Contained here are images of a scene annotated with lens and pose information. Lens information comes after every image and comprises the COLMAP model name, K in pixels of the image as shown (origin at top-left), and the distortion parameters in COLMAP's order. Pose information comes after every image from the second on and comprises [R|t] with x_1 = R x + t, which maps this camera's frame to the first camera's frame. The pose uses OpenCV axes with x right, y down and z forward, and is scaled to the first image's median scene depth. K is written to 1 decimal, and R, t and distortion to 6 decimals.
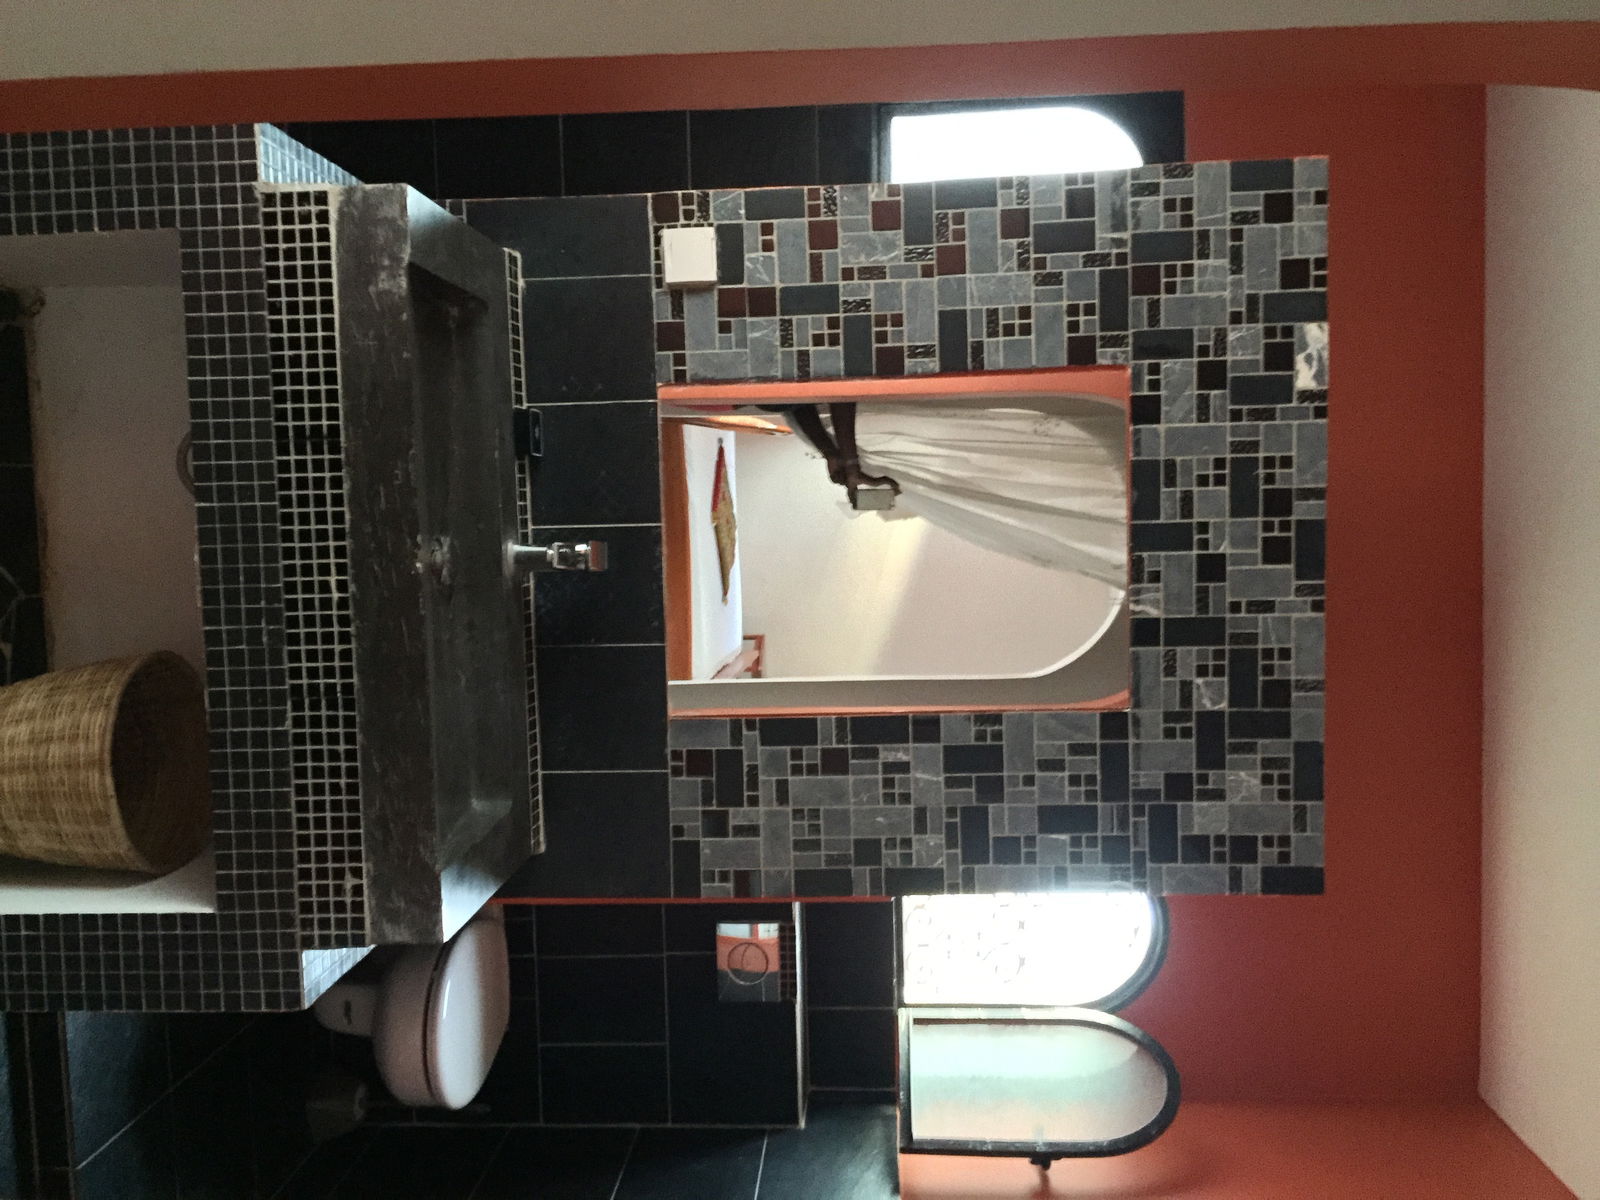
lens RADIAL K [[1265.9, 0, 786.6], [0, 1265.9, 602.8], [0, 0, 1]] dist [0.017014, -0.004510]
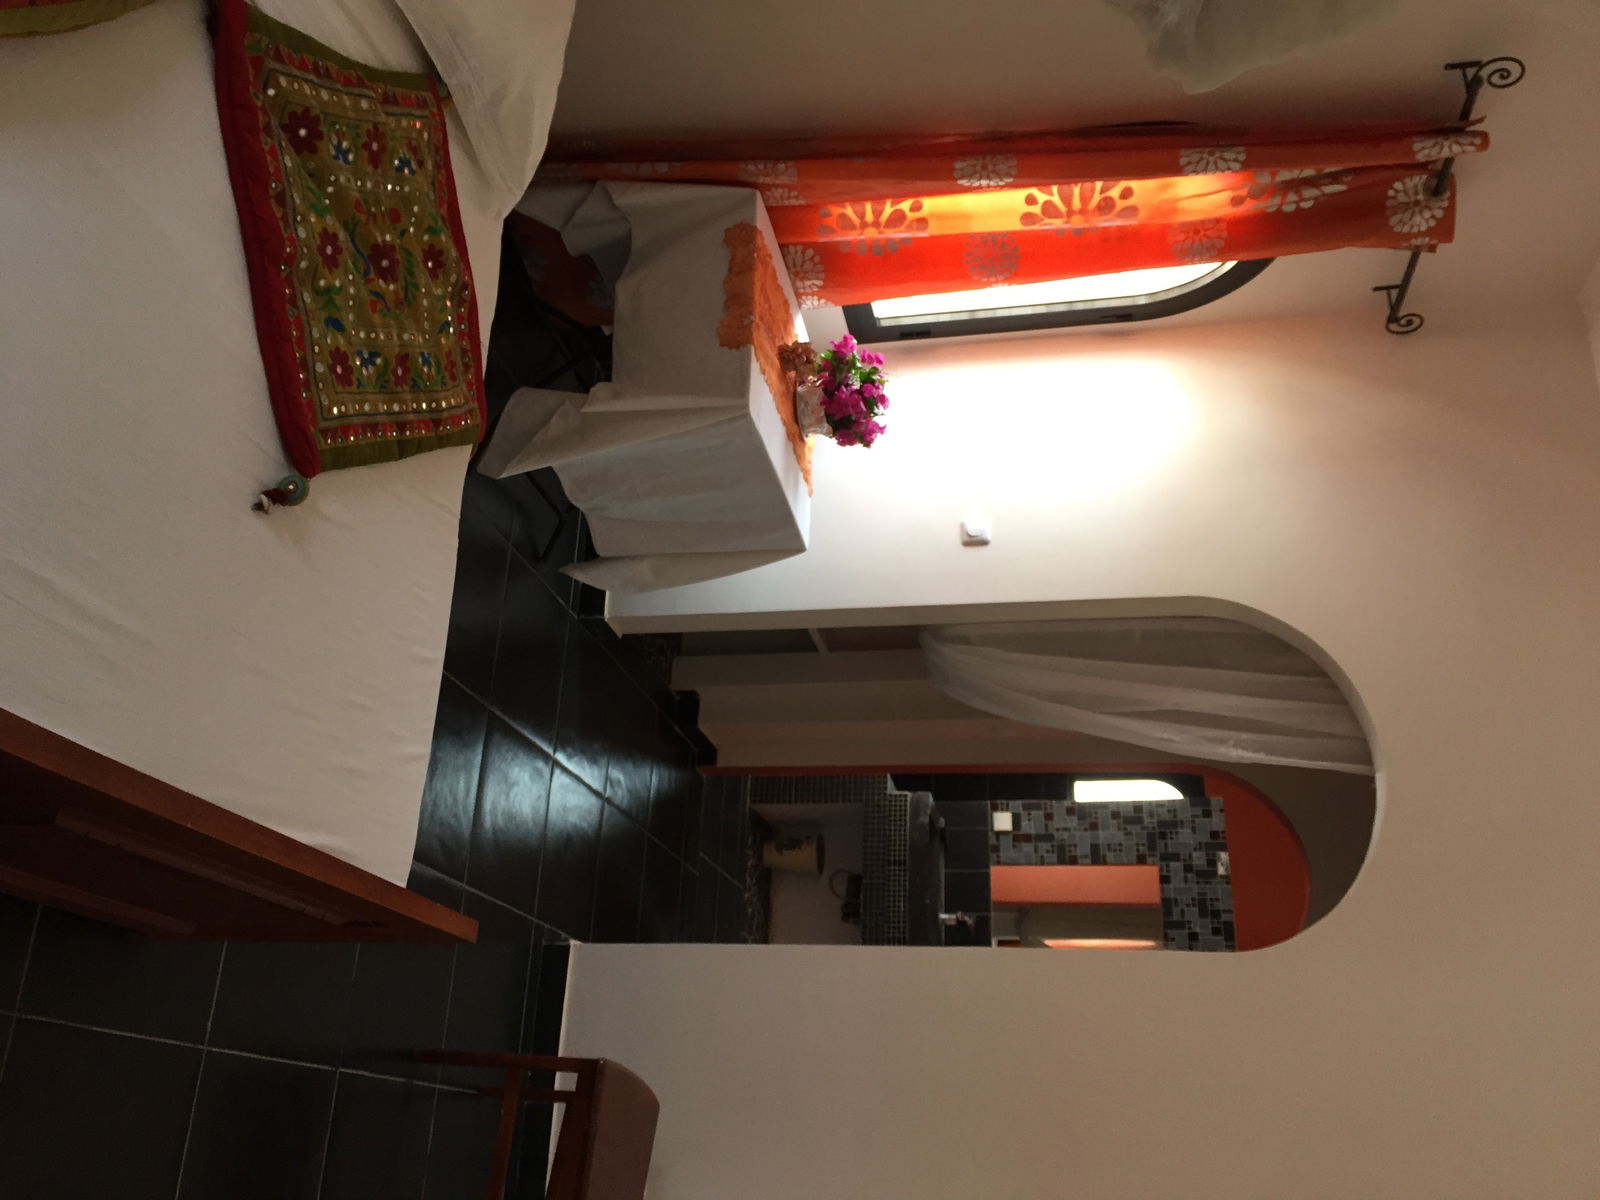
lens RADIAL K [[1265.9, 0, 792.7], [0, 1265.9, 595.3], [0, 0, 1]] dist [0.017014, -0.004510]
pose [[0.986370, 0.007964, -0.164347, -0.078843], [-0.086479, 0.874838, -0.476634, 0.719318], [0.139981, 0.484350, 0.863603, -1.885654]]
